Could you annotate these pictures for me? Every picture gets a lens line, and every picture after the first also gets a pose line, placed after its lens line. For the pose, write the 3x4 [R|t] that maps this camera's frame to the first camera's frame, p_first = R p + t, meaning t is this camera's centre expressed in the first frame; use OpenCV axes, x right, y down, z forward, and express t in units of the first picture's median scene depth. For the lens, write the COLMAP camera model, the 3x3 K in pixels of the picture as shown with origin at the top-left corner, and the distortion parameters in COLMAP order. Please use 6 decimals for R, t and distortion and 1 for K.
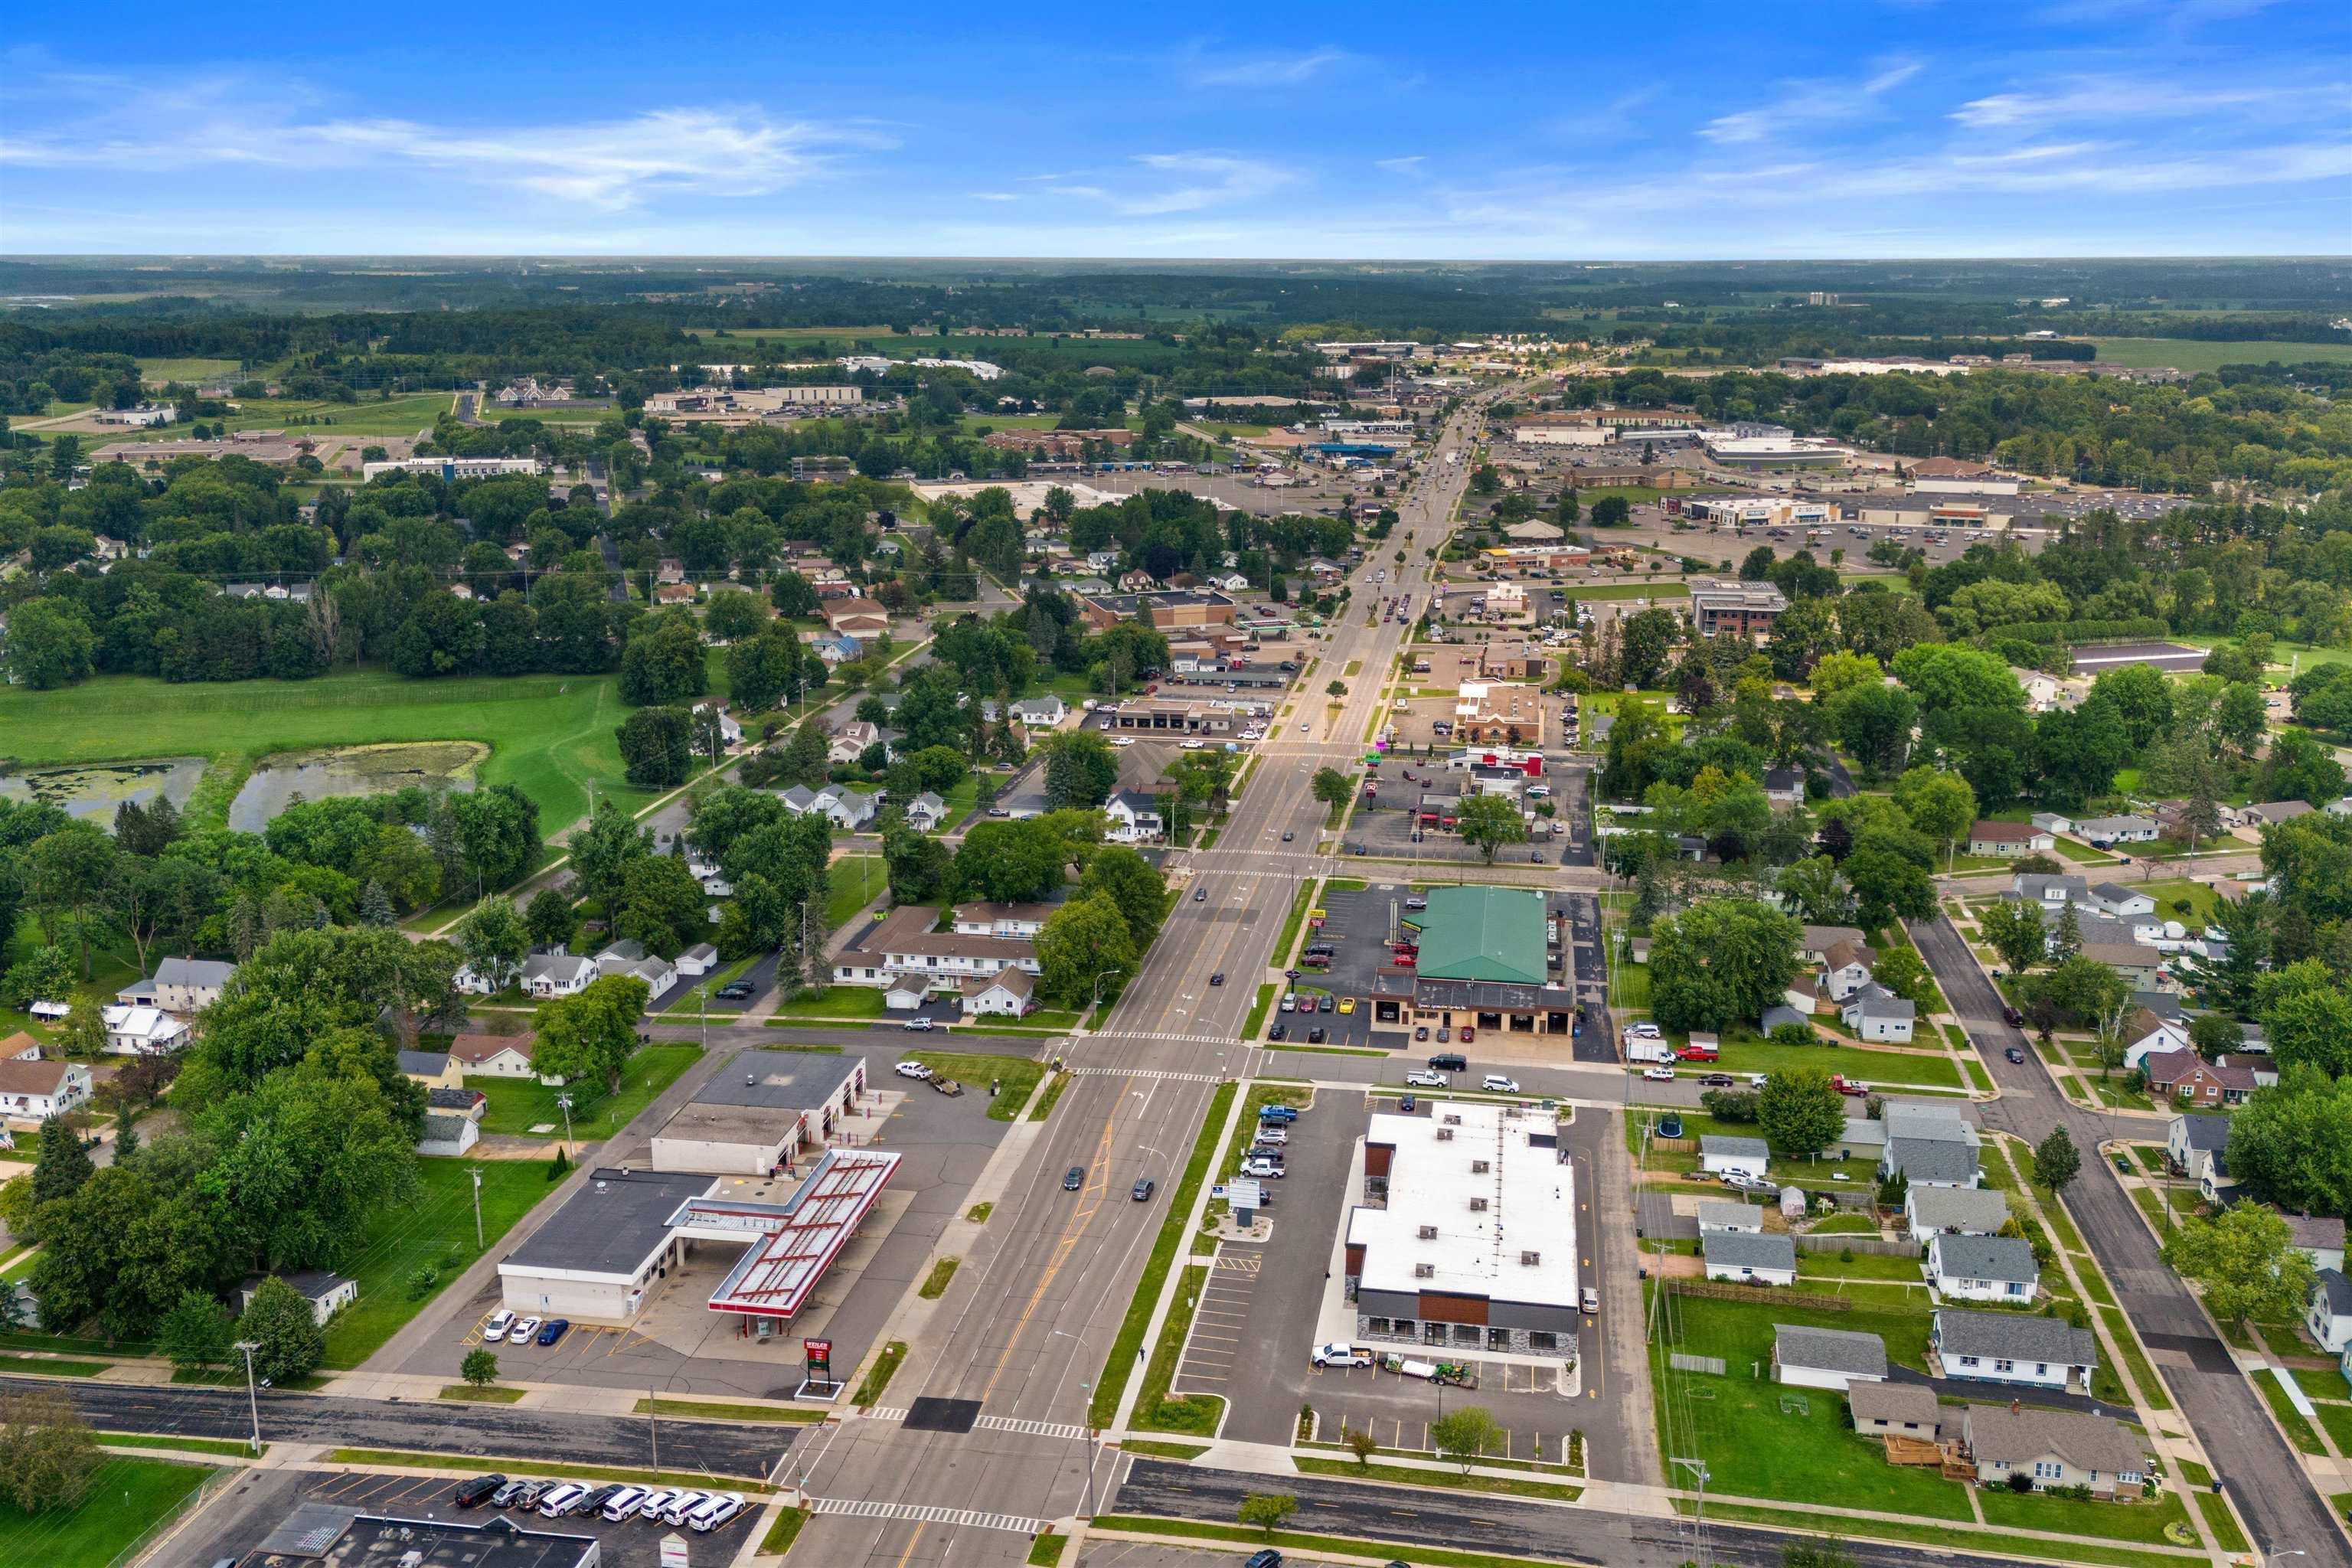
lens RADIAL K [[2051.5, 0, 1176.0], [0, 2051.5, 784.0], [0, 0, 1]] dist [0.126001, -0.275907]
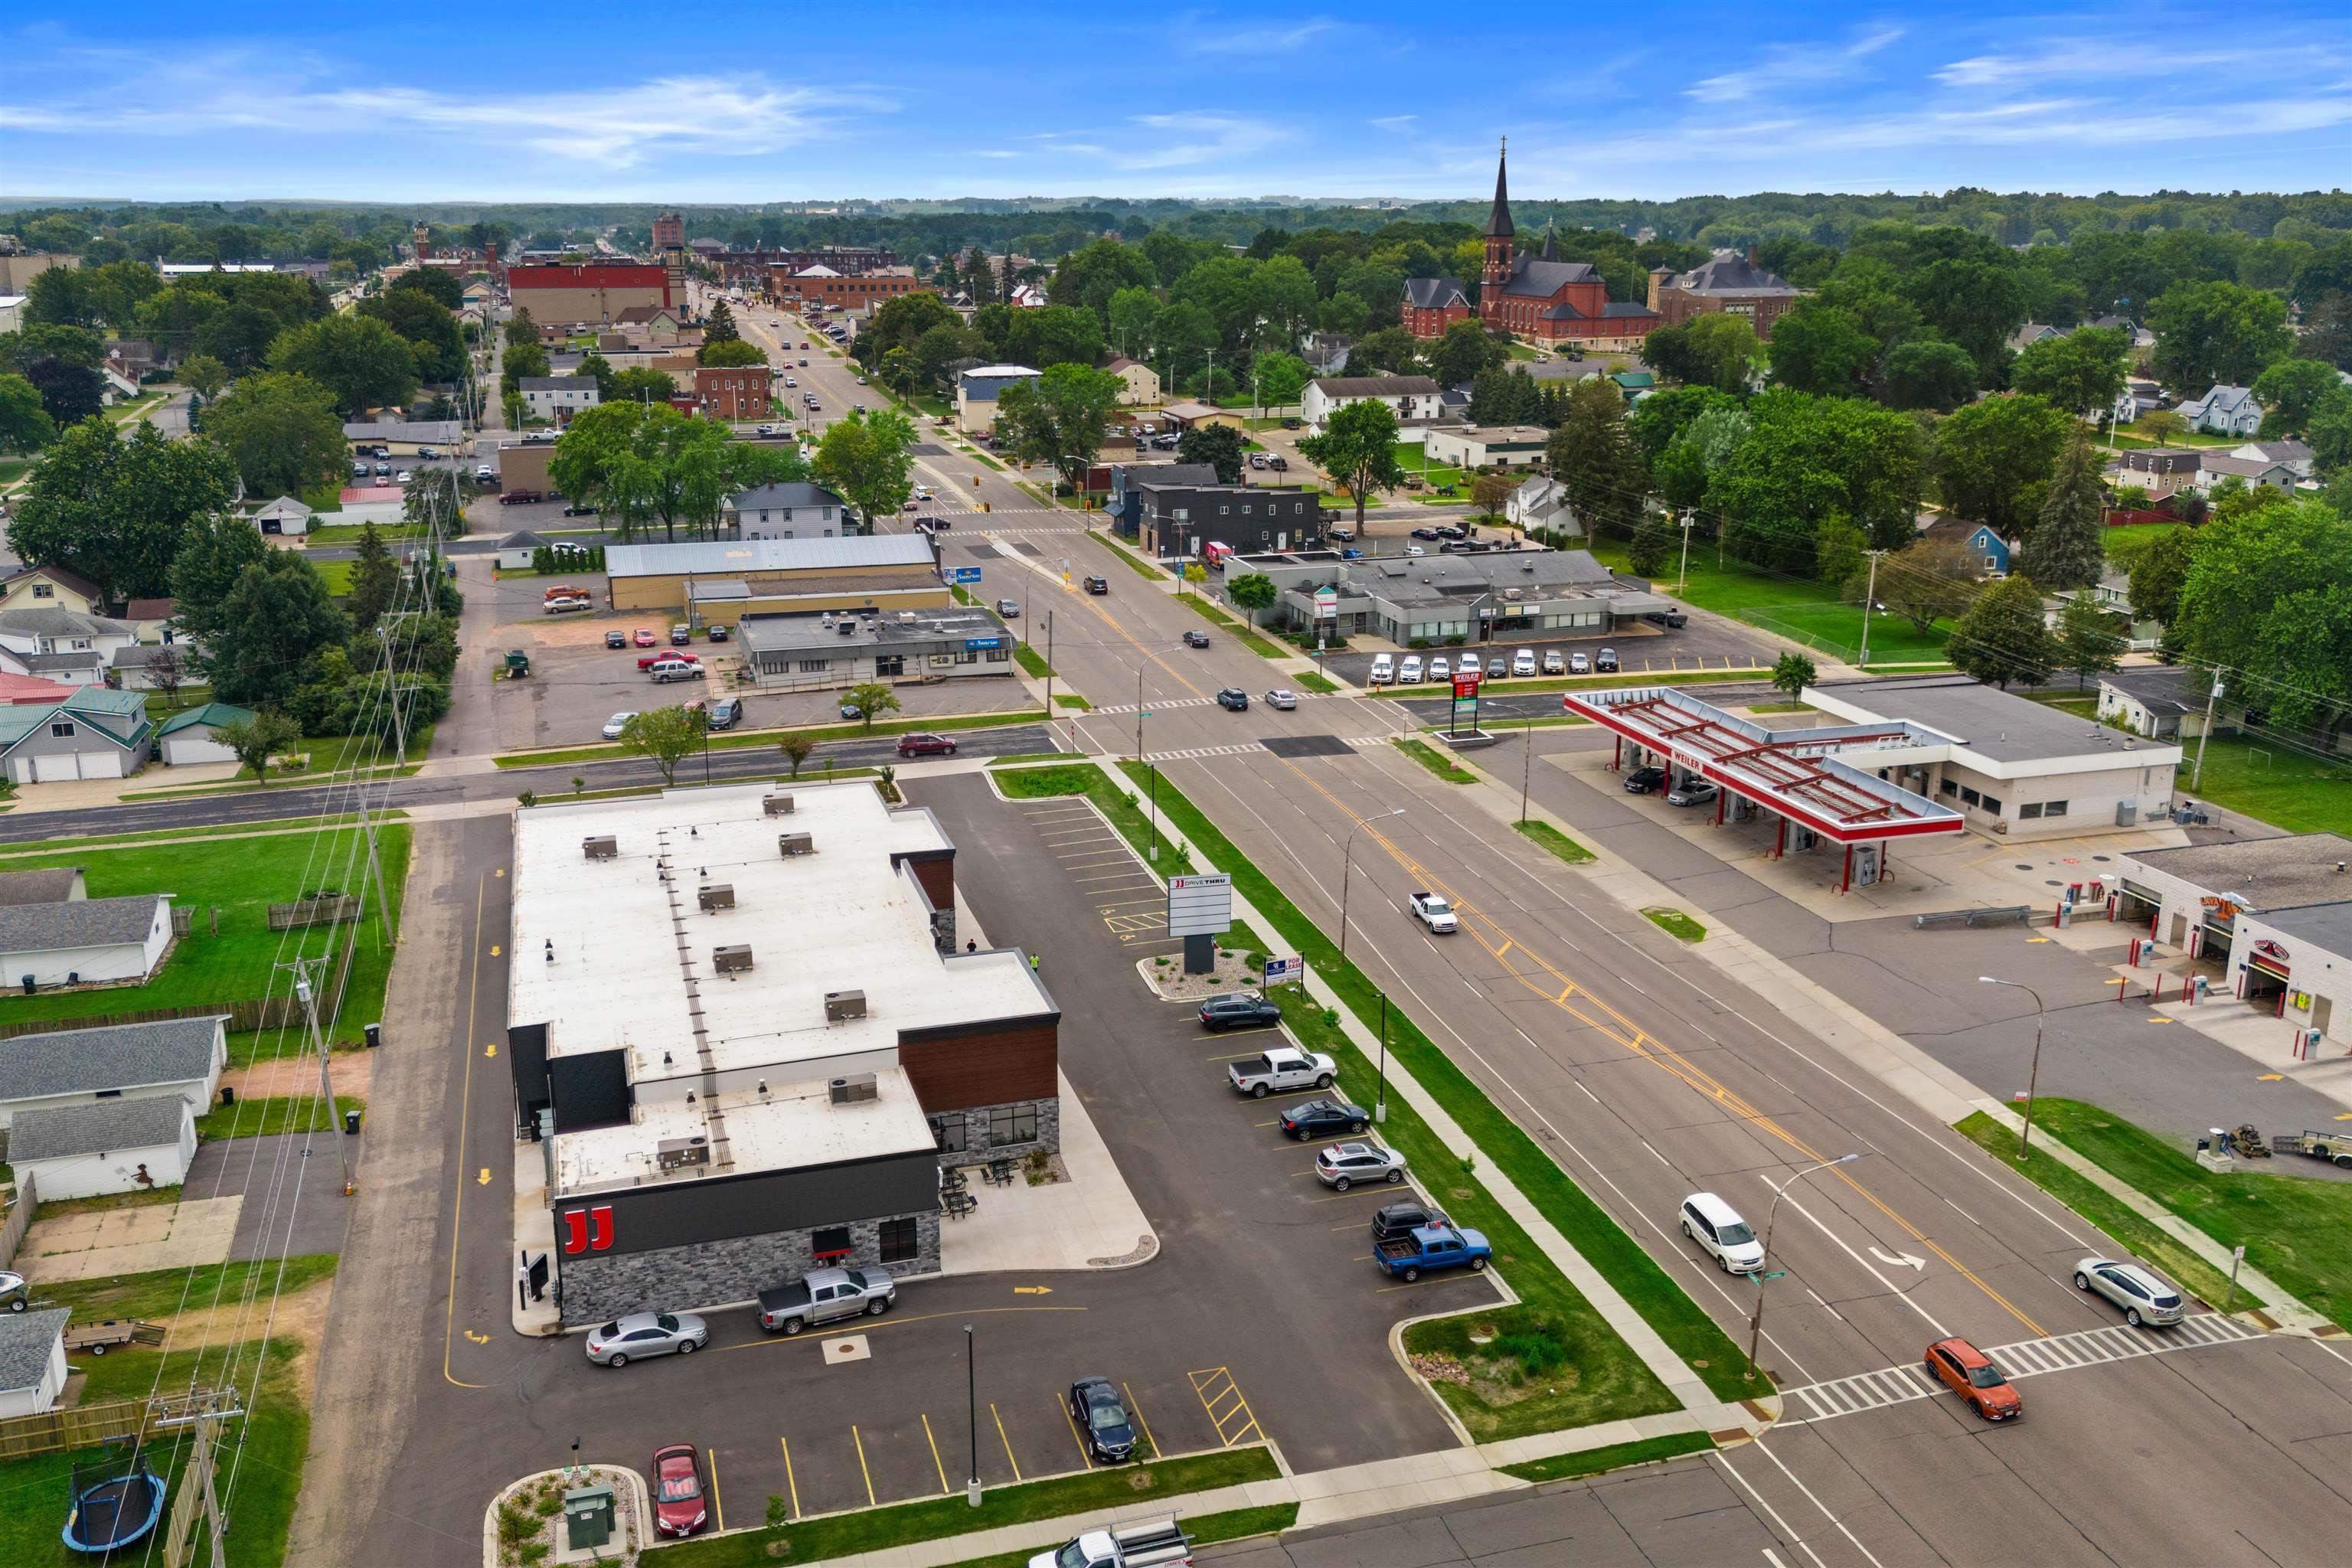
lens RADIAL K [[2046.5, 0, 1176.0], [0, 2046.5, 784.0], [0, 0, 1]] dist [0.103642, -0.166288]
pose [[-0.895702, 0.123926, -0.427036, 0.186318], [-0.108731, 0.870180, 0.480588, -0.048266], [0.431155, 0.476895, -0.765948, 1.033543]]
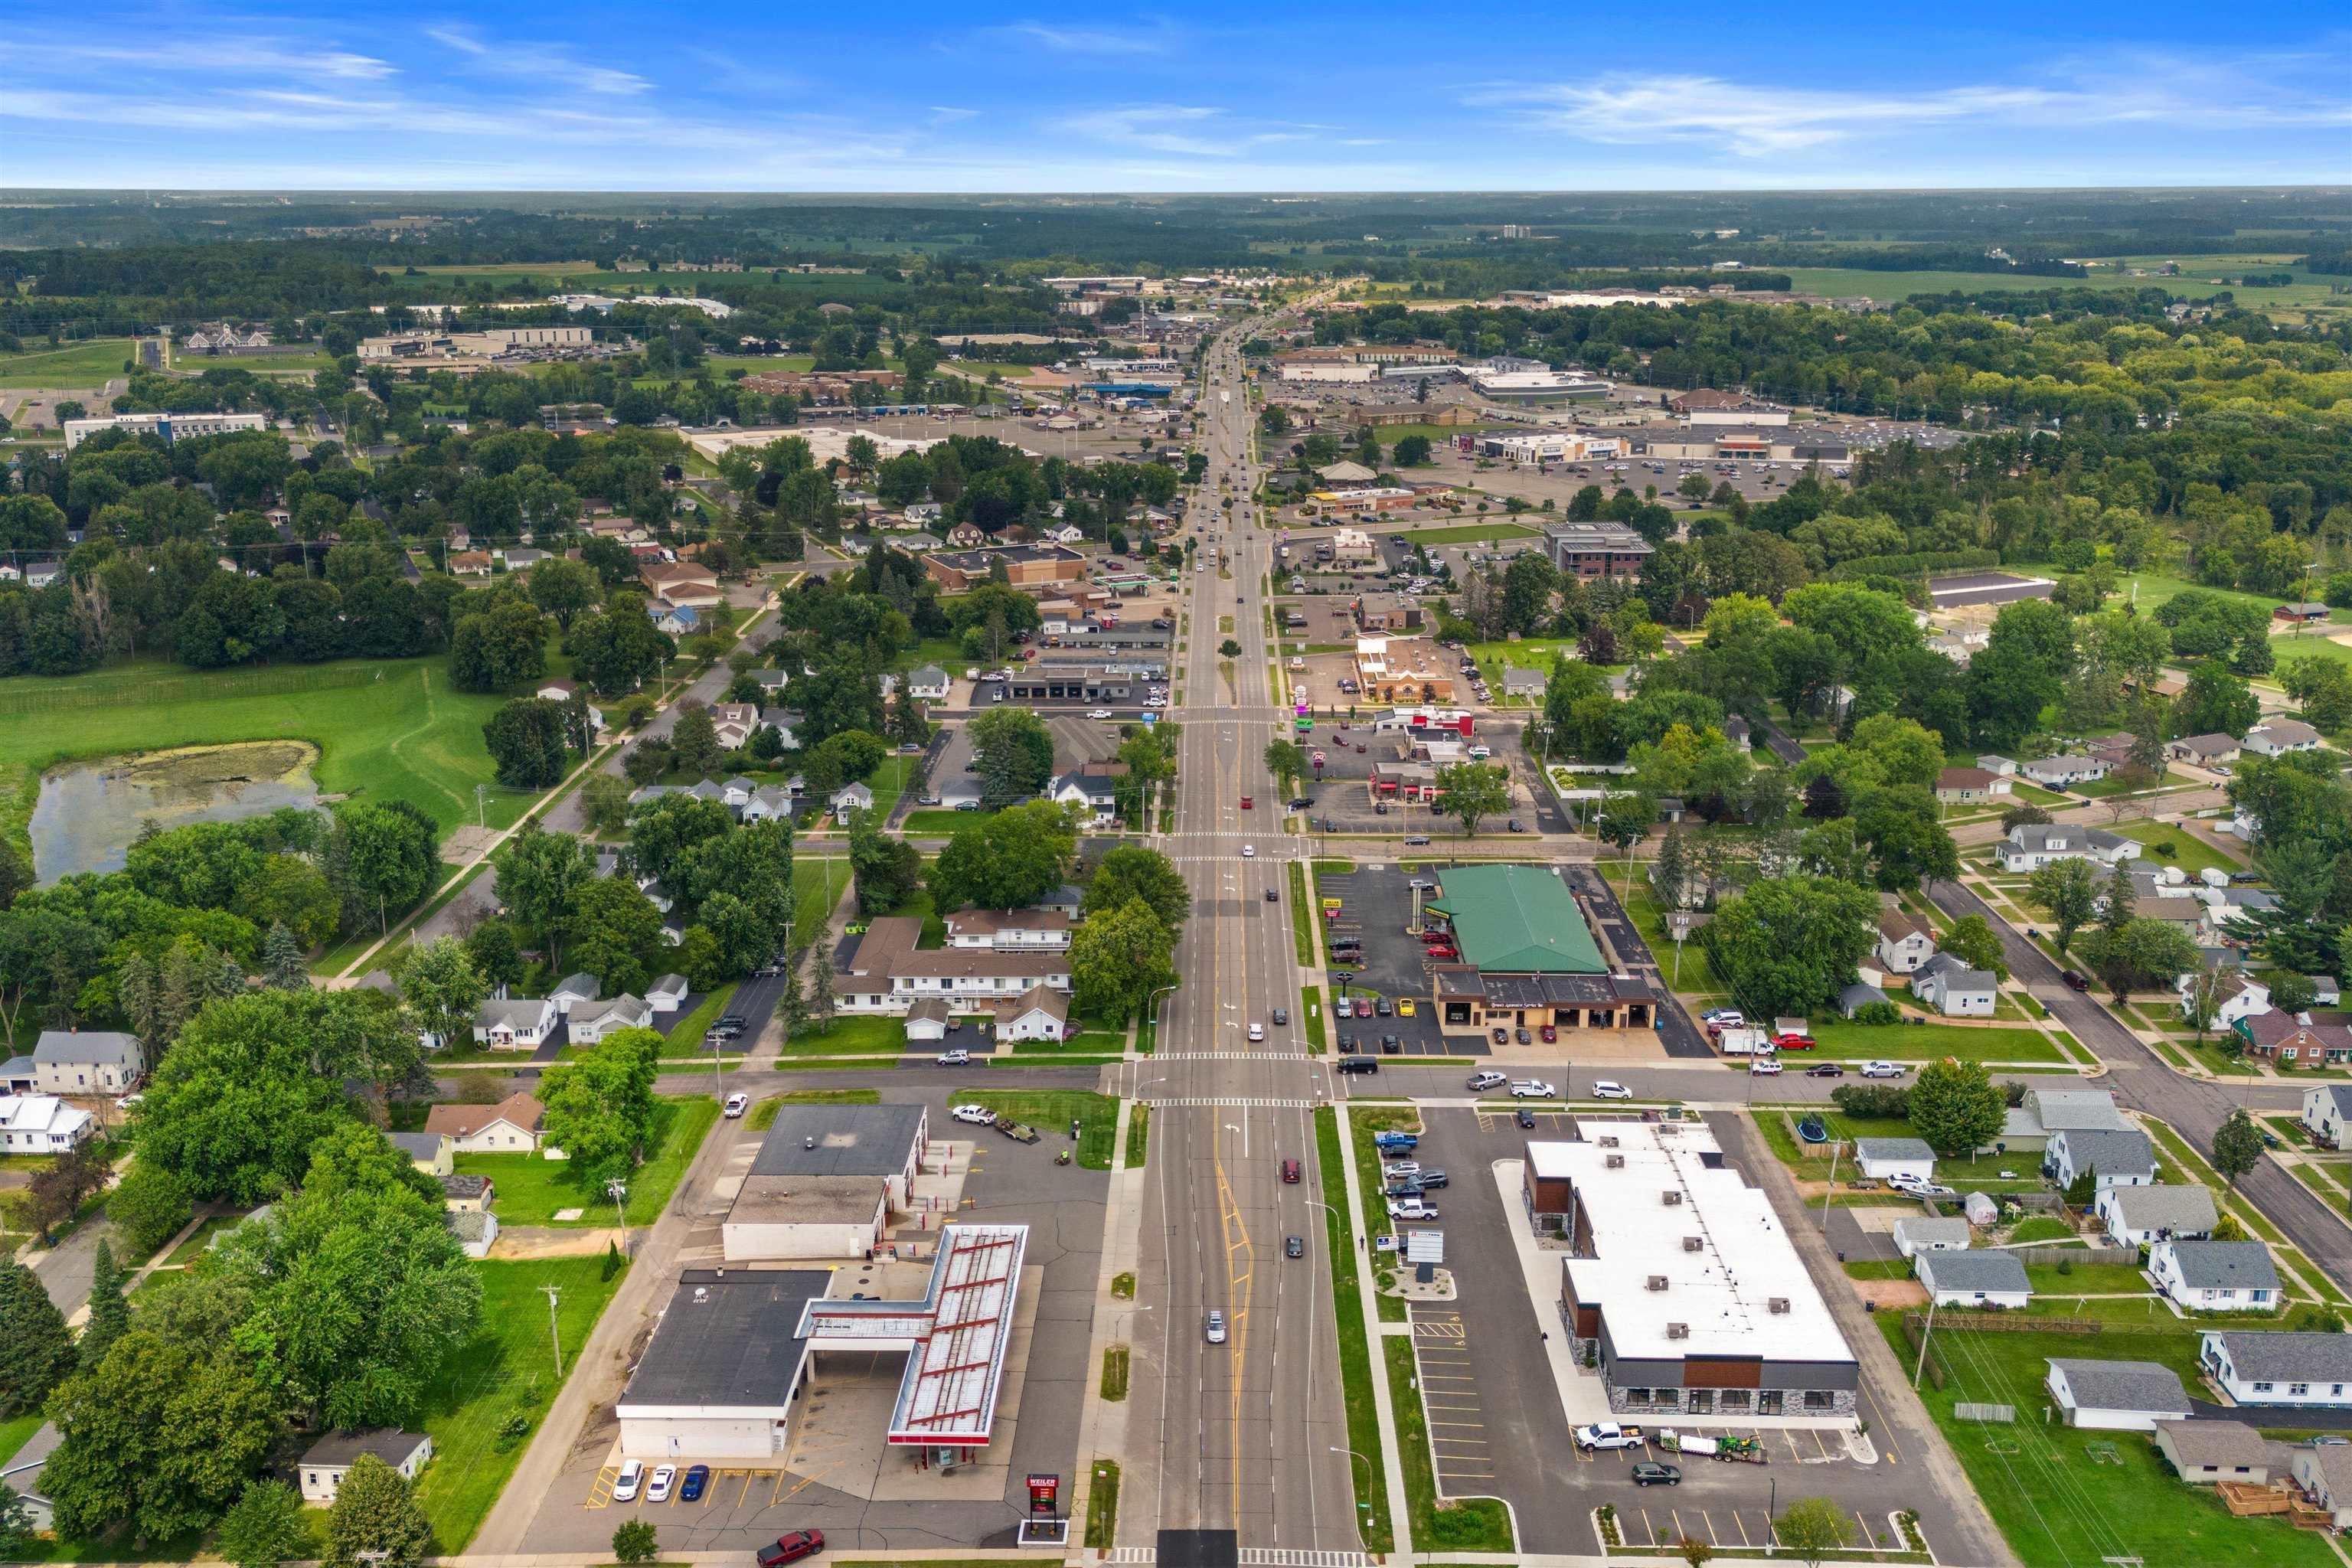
lens RADIAL K [[2046.5, 0, 1176.0], [0, 2046.5, 784.0], [0, 0, 1]] dist [0.103642, -0.166288]
pose [[0.989047, -0.042712, 0.141287, -0.146421], [0.038288, 0.998692, 0.033881, -0.028578], [-0.142549, -0.028100, 0.989389, 0.099589]]
